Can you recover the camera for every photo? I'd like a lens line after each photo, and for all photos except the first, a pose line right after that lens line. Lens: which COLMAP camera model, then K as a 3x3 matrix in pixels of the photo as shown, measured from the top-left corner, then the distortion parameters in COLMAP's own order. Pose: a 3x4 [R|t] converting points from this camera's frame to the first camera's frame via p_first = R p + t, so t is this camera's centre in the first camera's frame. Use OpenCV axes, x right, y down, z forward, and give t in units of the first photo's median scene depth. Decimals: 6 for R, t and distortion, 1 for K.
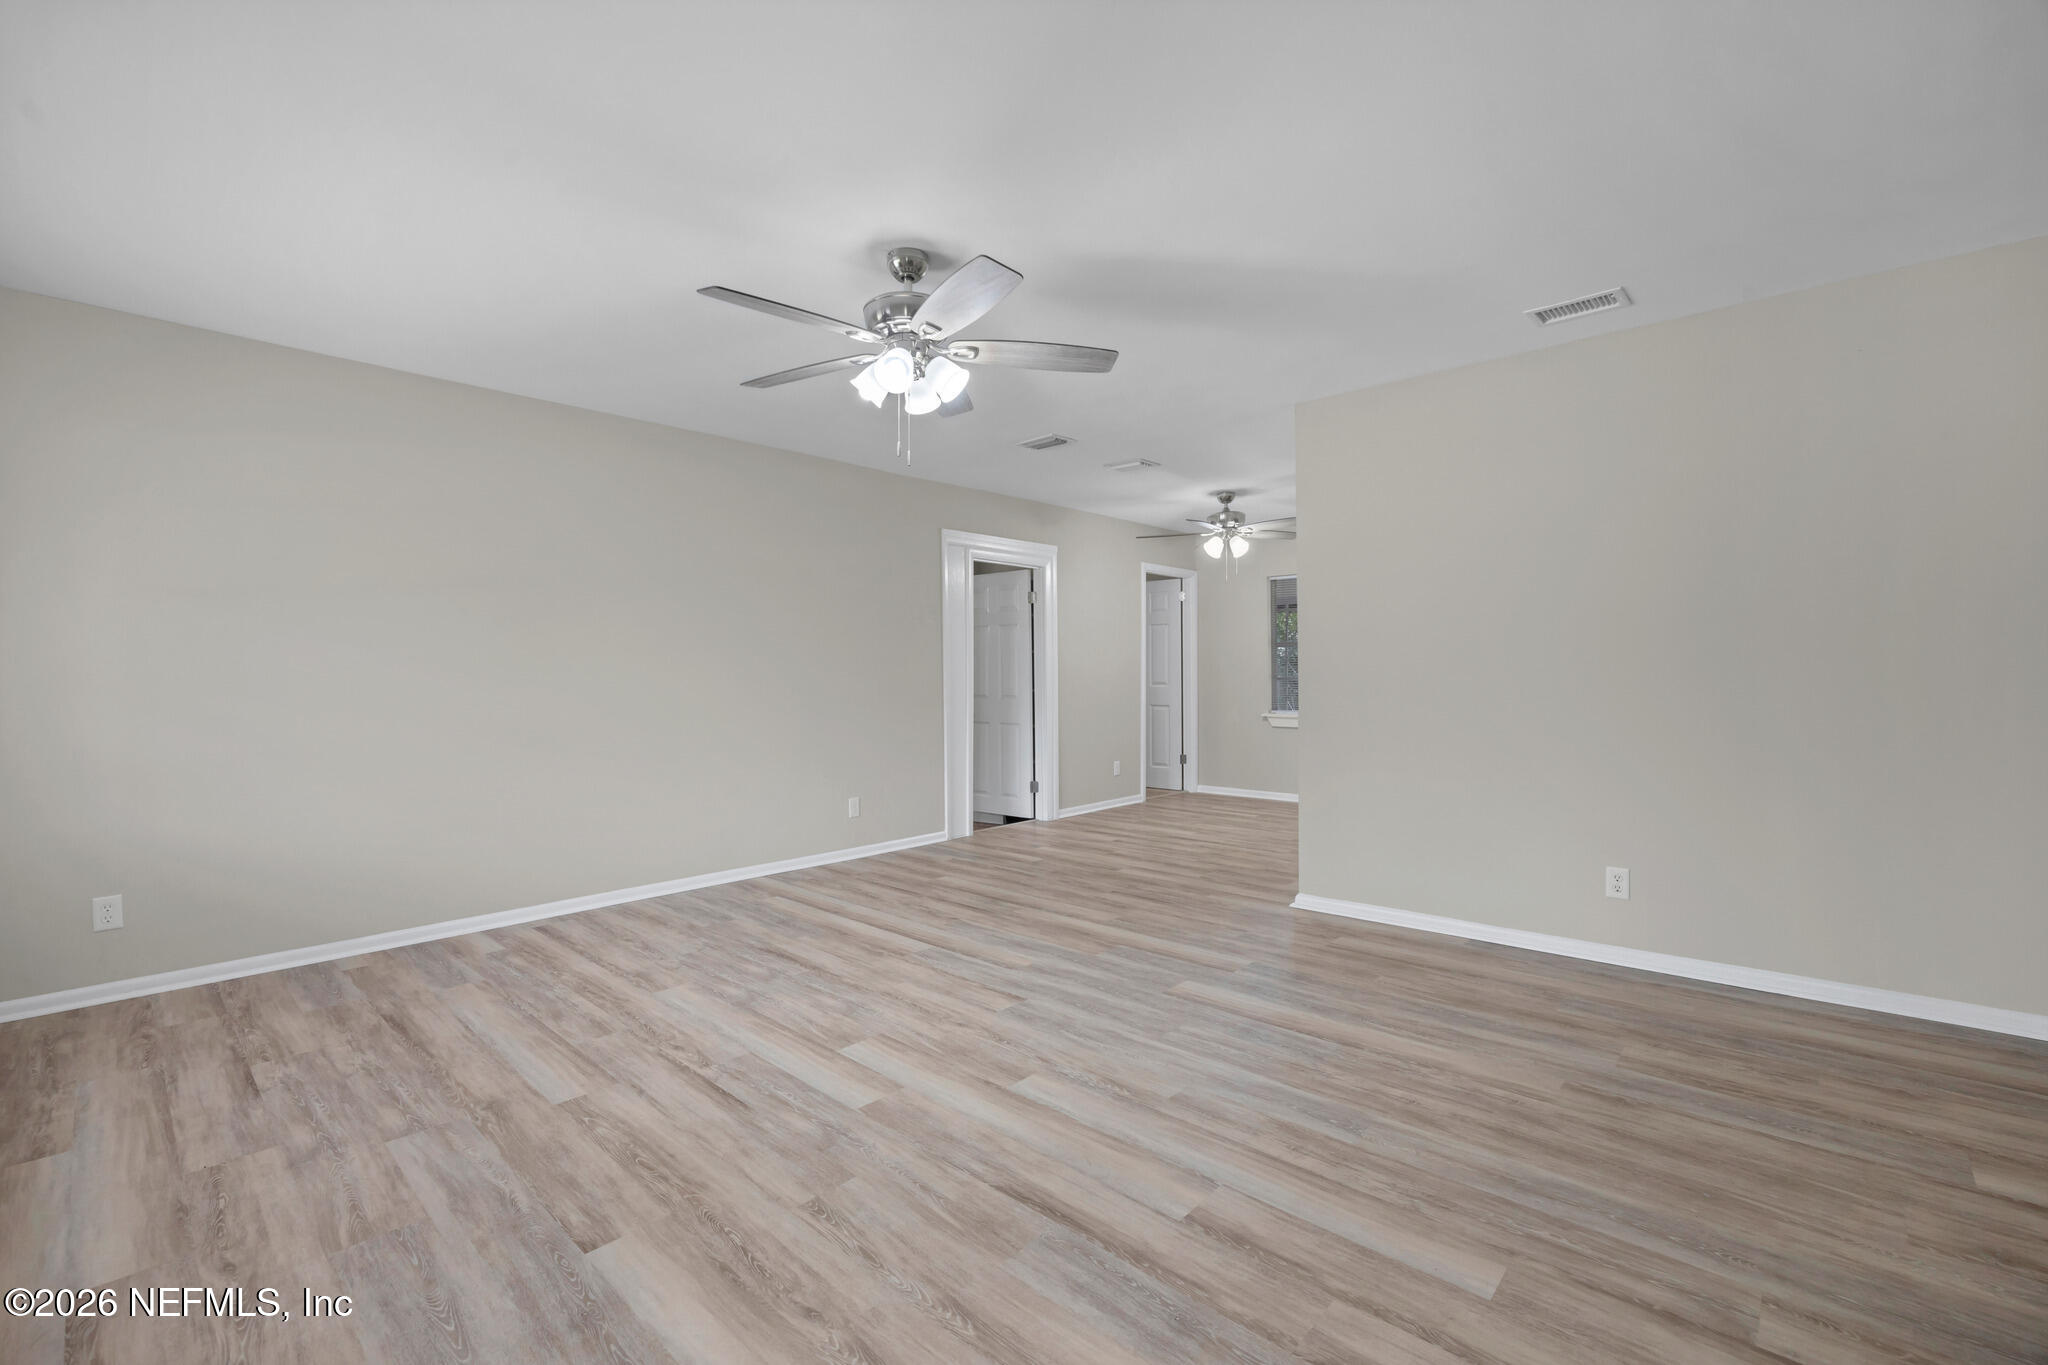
lens RADIAL K [[866.3, 0, 1029.8], [0, 866.3, 674.5], [0, 0, 1]] dist [-0.013161, 0.000159]
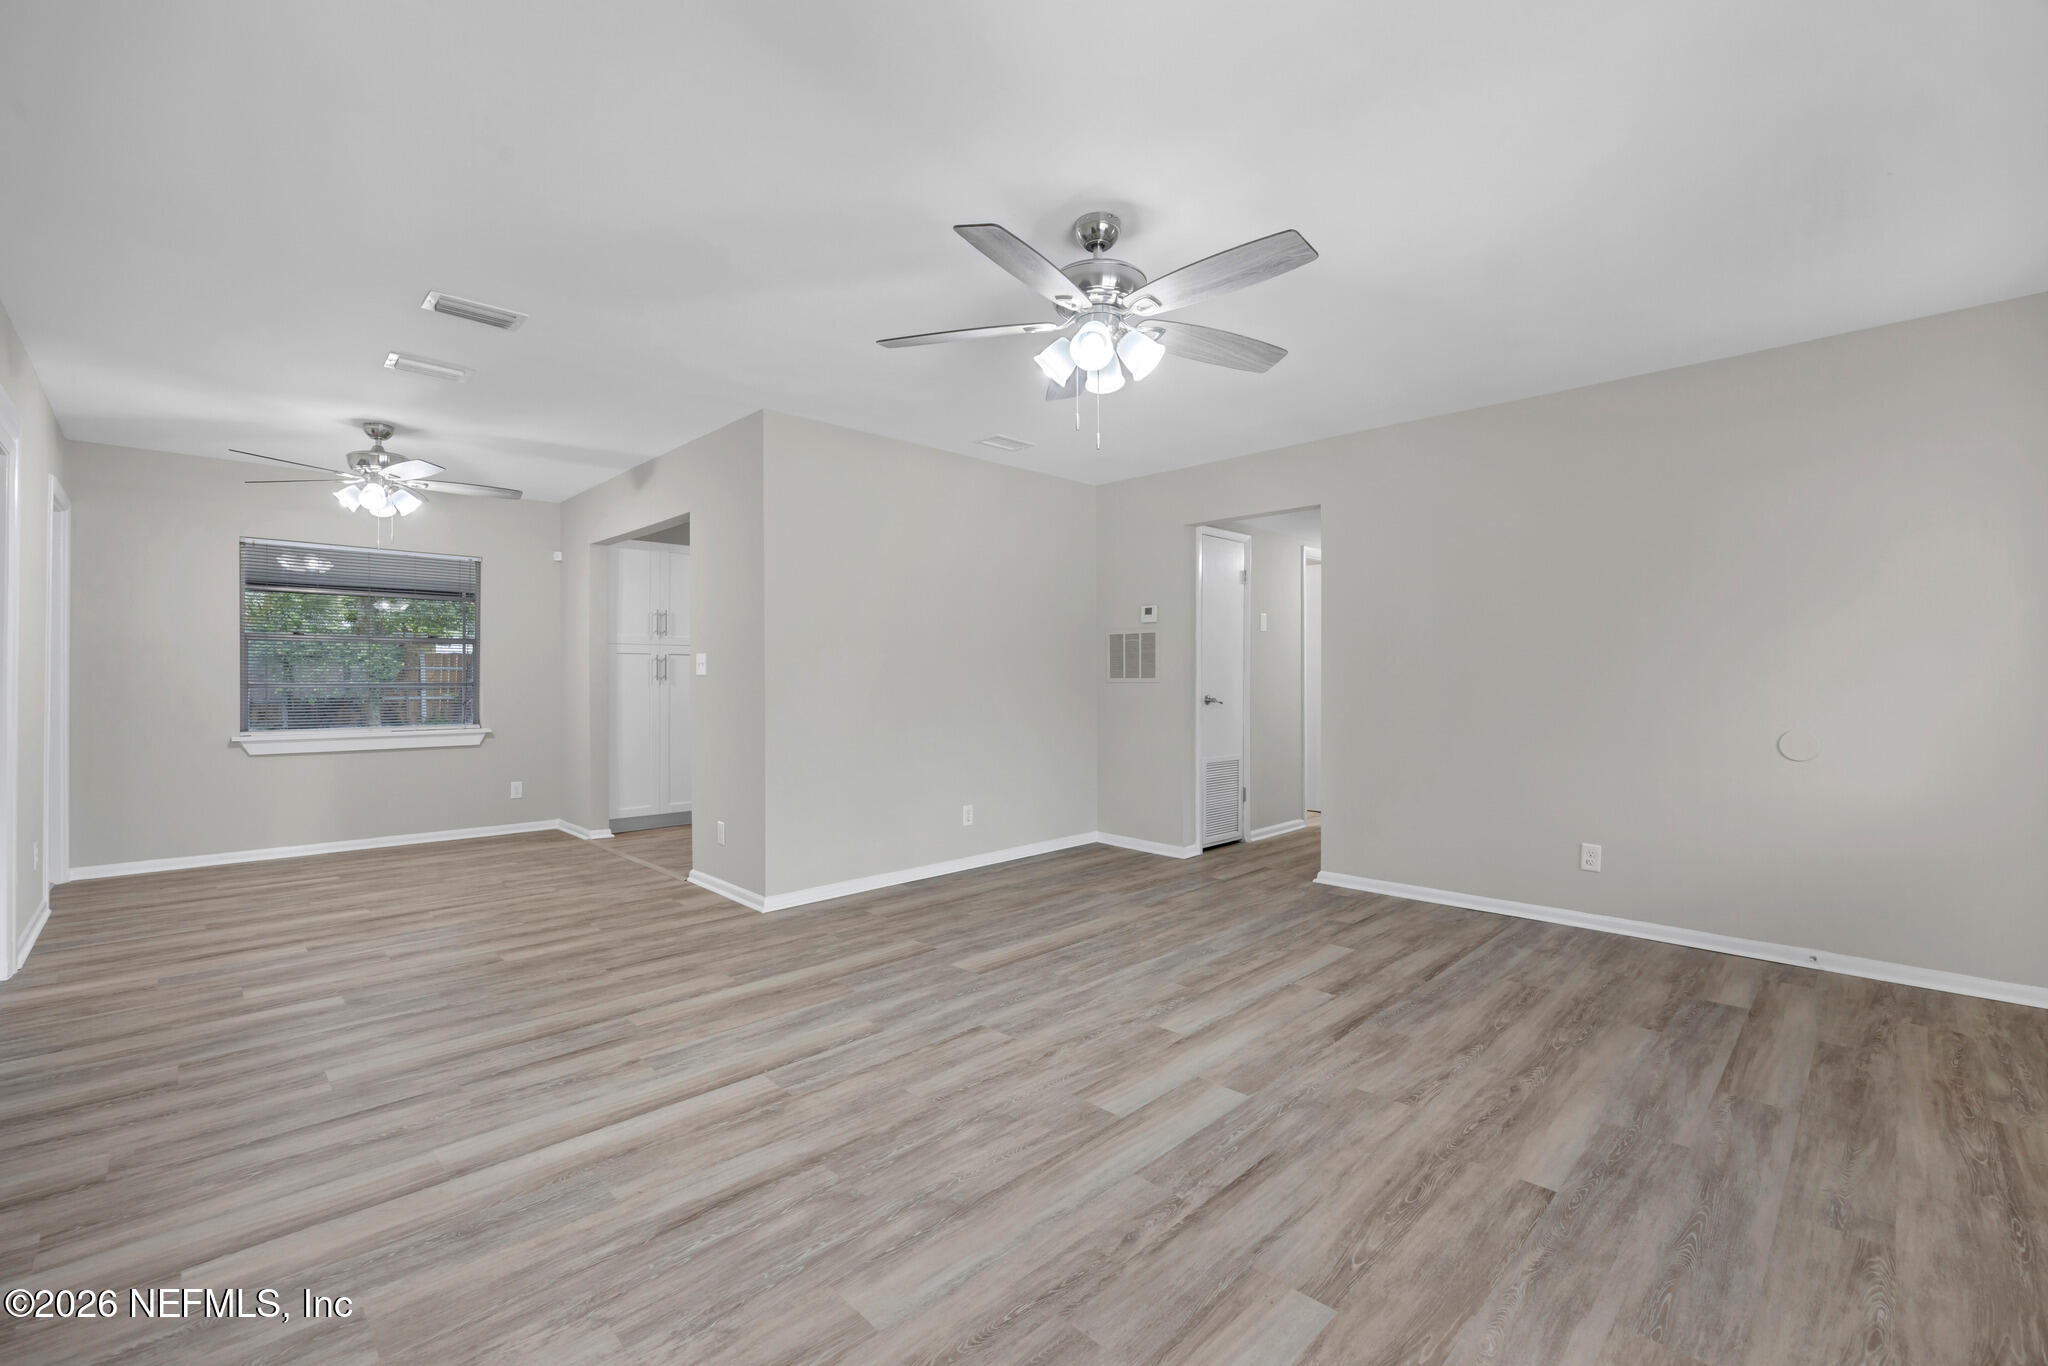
lens RADIAL K [[866.3, 0, 1010.7], [0, 866.3, 674.0], [0, 0, 1]] dist [-0.013161, 0.000159]
pose [[0.057846, 0.008915, 0.998286, -1.133750], [0.002311, 0.999956, -0.009063, 0.007539], [-0.998323, 0.002831, 0.057823, 1.109653]]
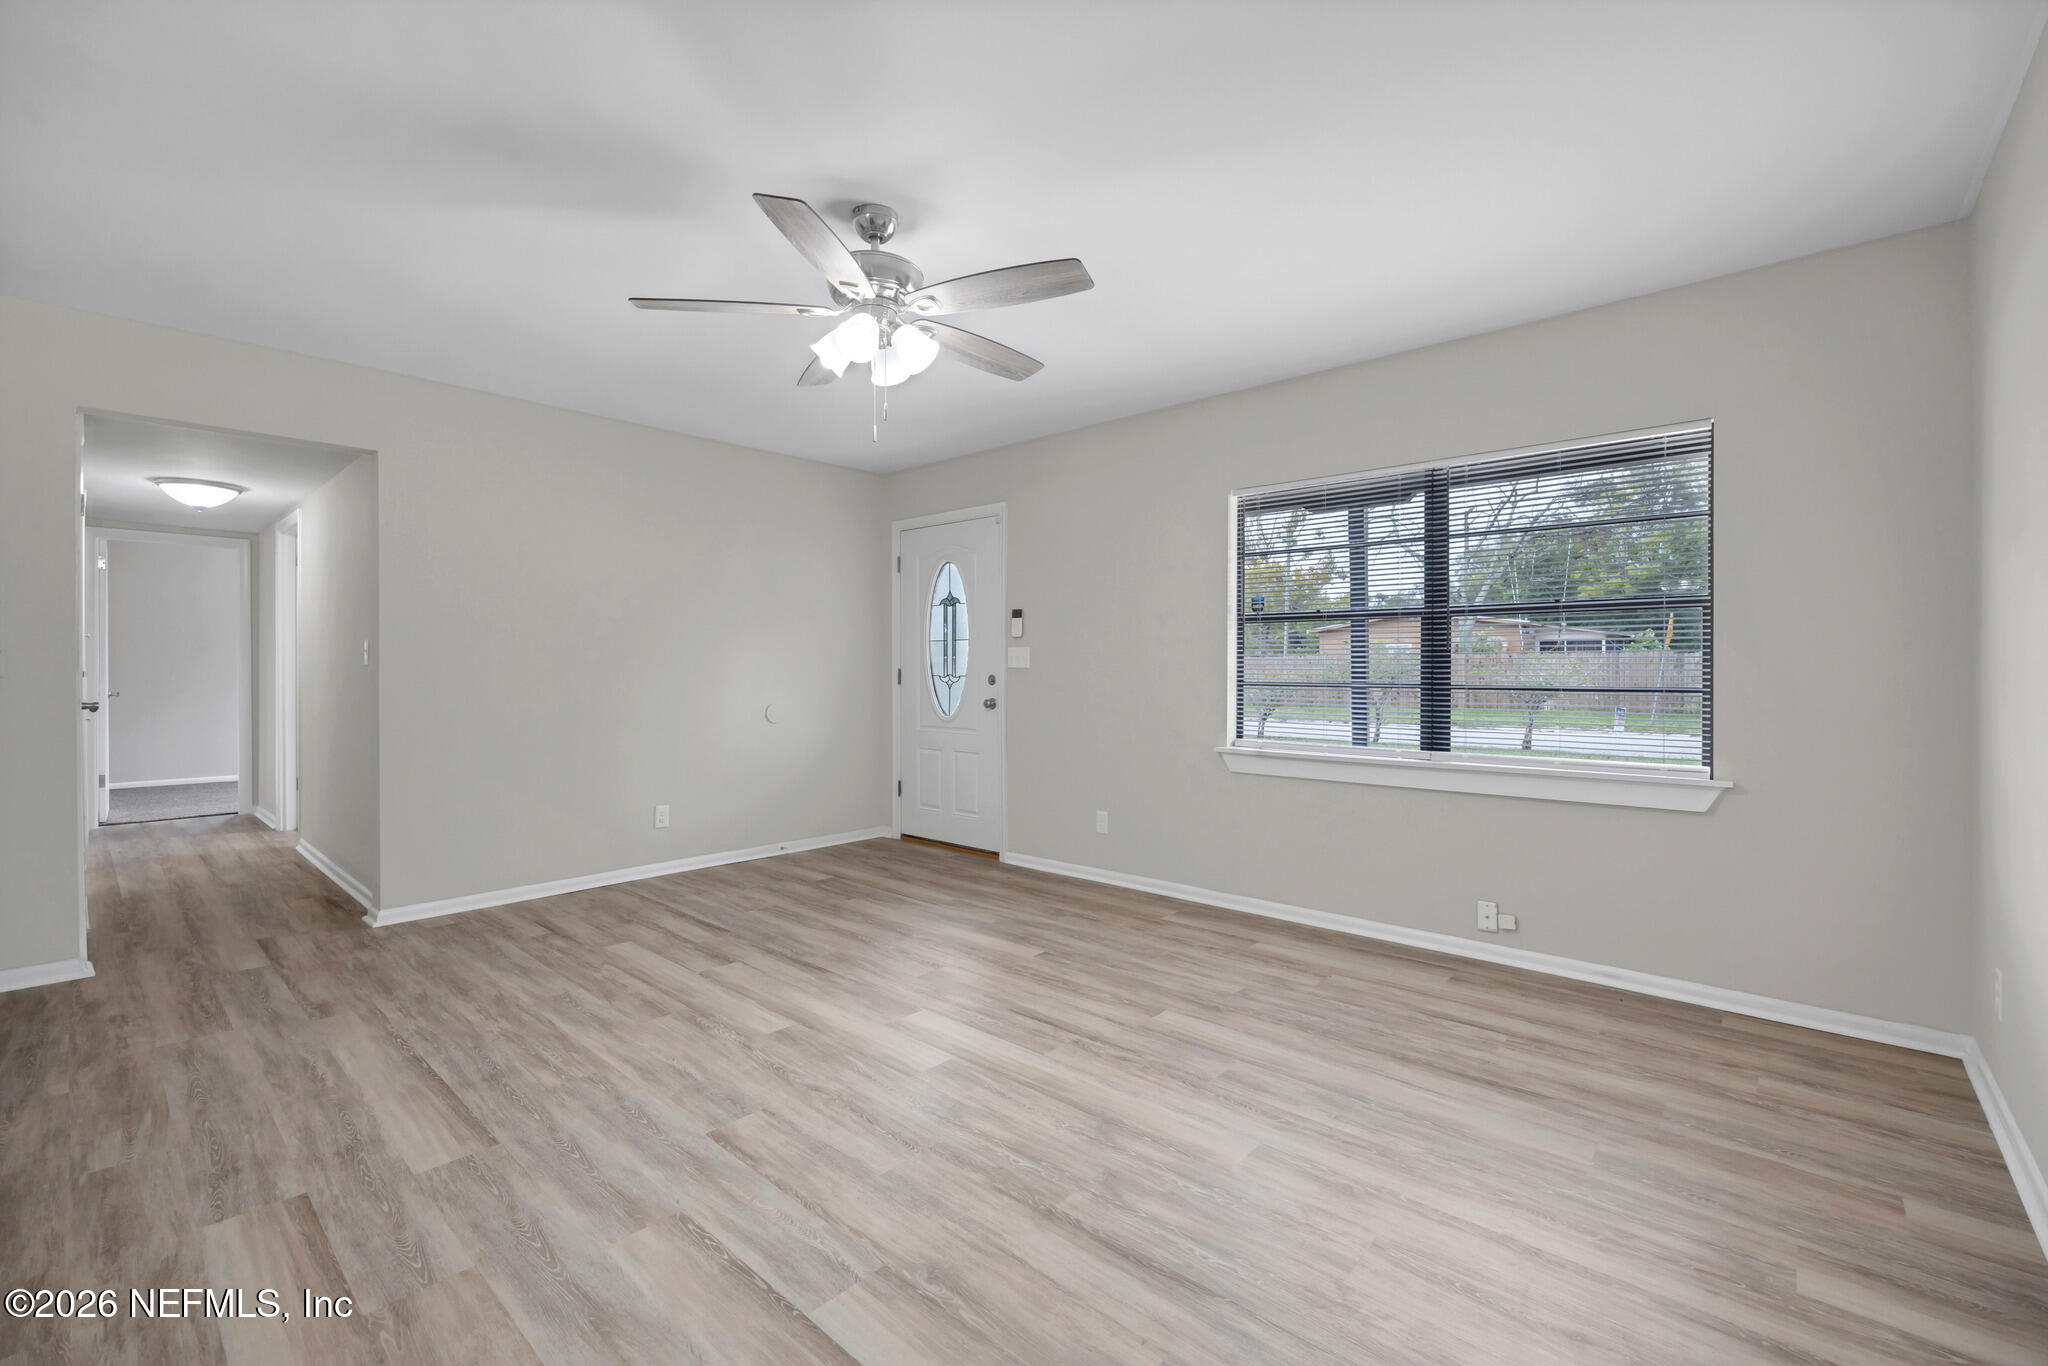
lens RADIAL K [[866.3, 0, 1021.2], [0, 866.3, 676.4], [0, 0, 1]] dist [-0.013161, 0.000159]
pose [[-0.999980, 0.004331, -0.004512, -0.309290], [0.004283, 0.999934, 0.010669, 0.001271], [0.004558, 0.010649, -0.999933, 2.054644]]
